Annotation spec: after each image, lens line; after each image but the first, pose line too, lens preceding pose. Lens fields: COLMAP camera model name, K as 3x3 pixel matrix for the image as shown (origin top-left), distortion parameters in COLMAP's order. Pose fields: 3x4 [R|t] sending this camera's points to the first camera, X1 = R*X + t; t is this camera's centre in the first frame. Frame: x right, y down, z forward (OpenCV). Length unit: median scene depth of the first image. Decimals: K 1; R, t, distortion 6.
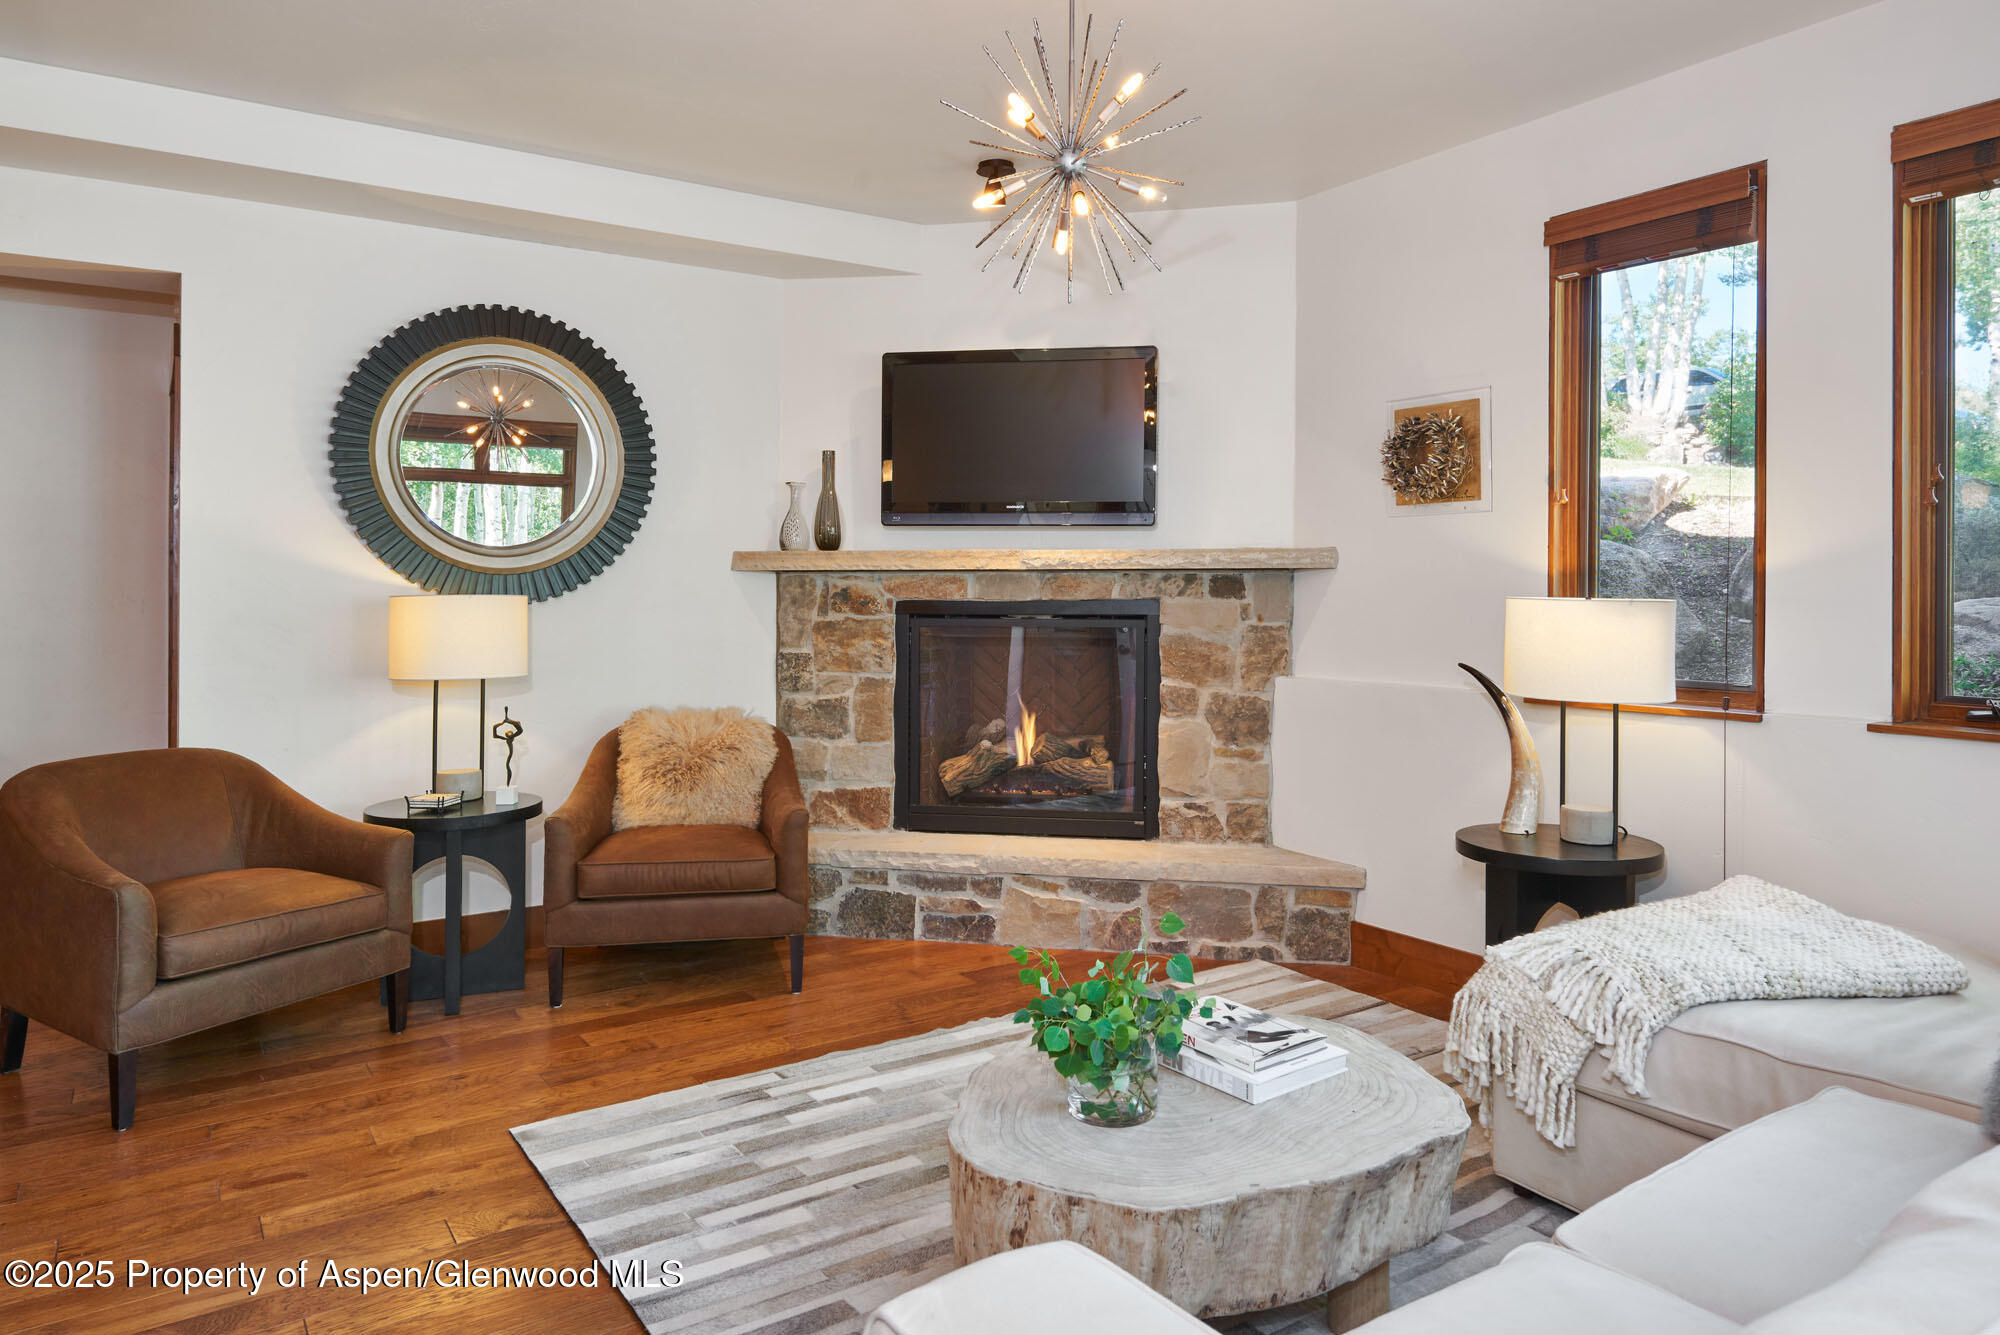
lens RADIAL K [[1246.0, 0, 1072.7], [0, 1246.0, 586.5], [0, 0, 1]] dist [0.001254, -0.004360]
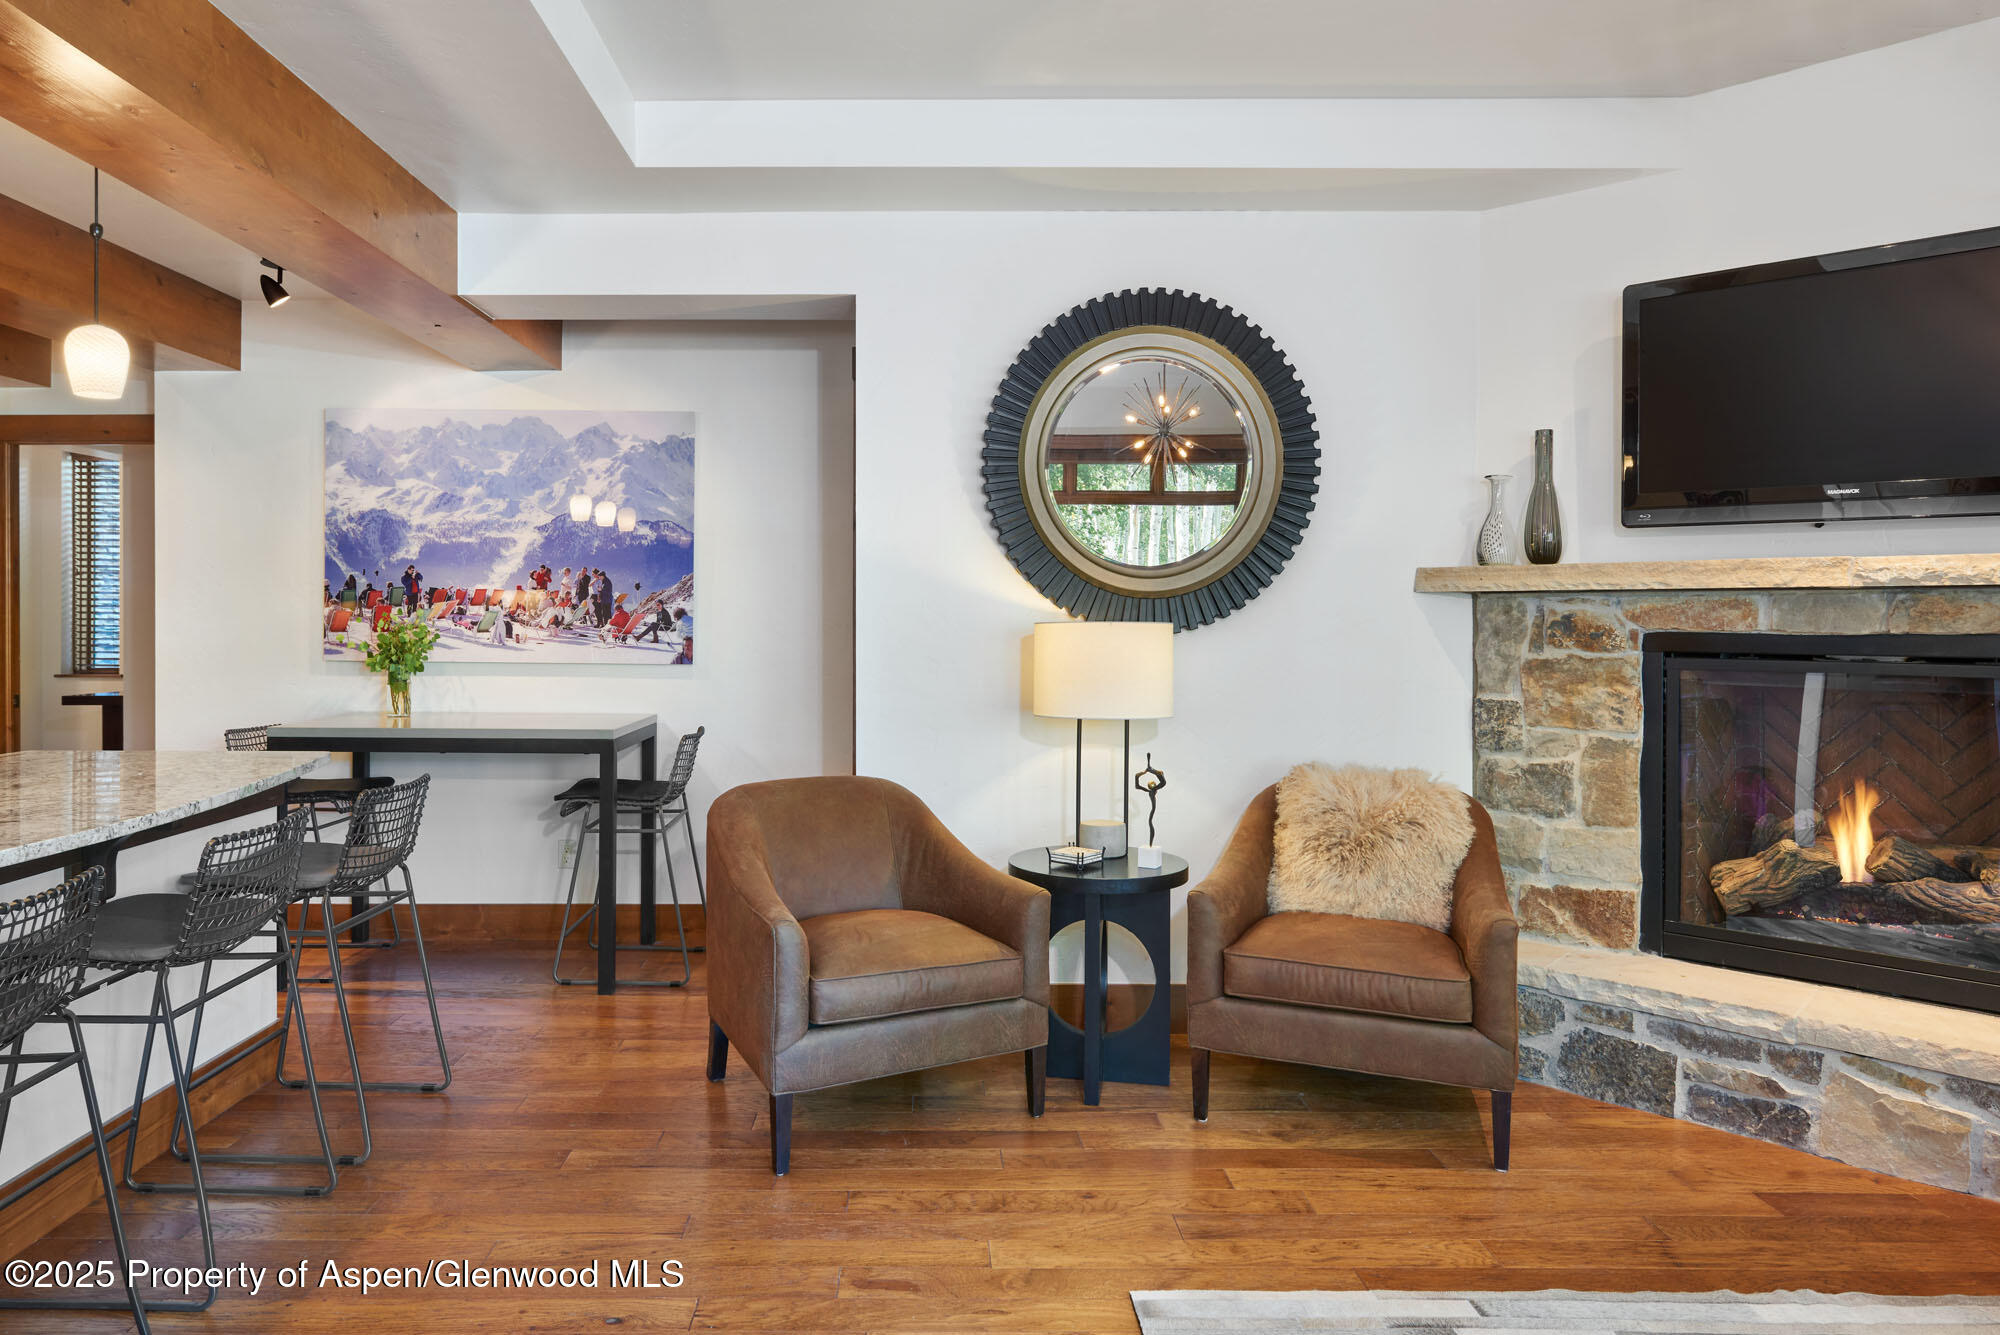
lens RADIAL K [[1246.0, 0, 1069.9], [0, 1246.0, 603.7], [0, 0, 1]] dist [0.001254, -0.004360]
pose [[0.853706, -0.003283, -0.520745, -0.053185], [-0.000949, 0.999969, -0.007860, 0.000798], [0.520754, 0.007204, 0.853676, 0.230524]]
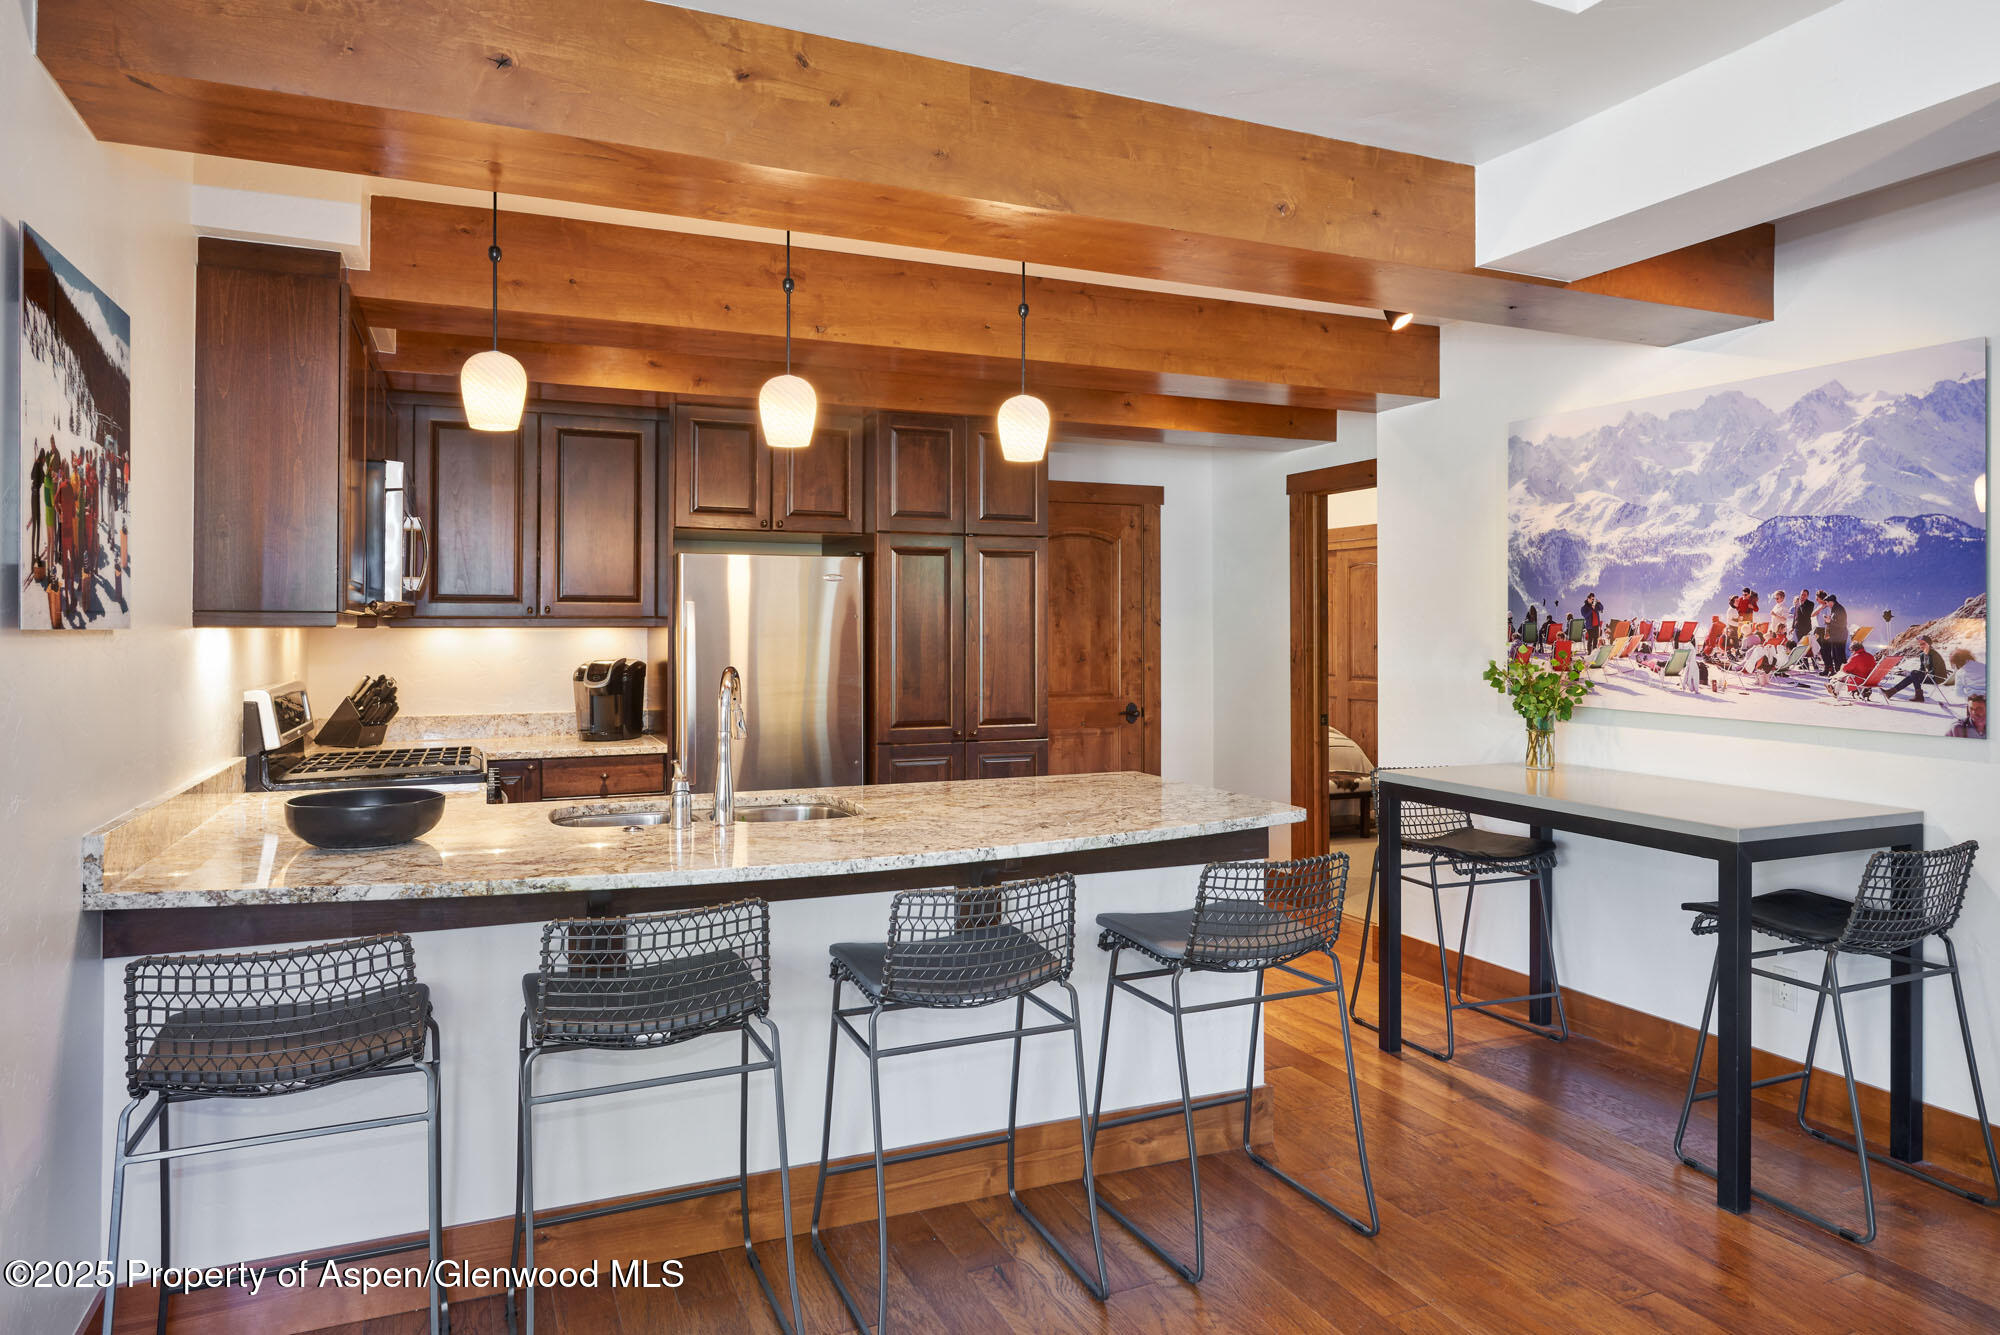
lens RADIAL K [[1246.0, 0, 996.3], [0, 1246.0, 606.2], [0, 0, 1]] dist [0.001254, -0.004360]
pose [[-0.216813, -0.013431, -0.976121, -0.109780], [-0.002921, 0.999910, -0.013109, -0.014765], [0.976209, 0.000009, -0.216833, 0.562999]]
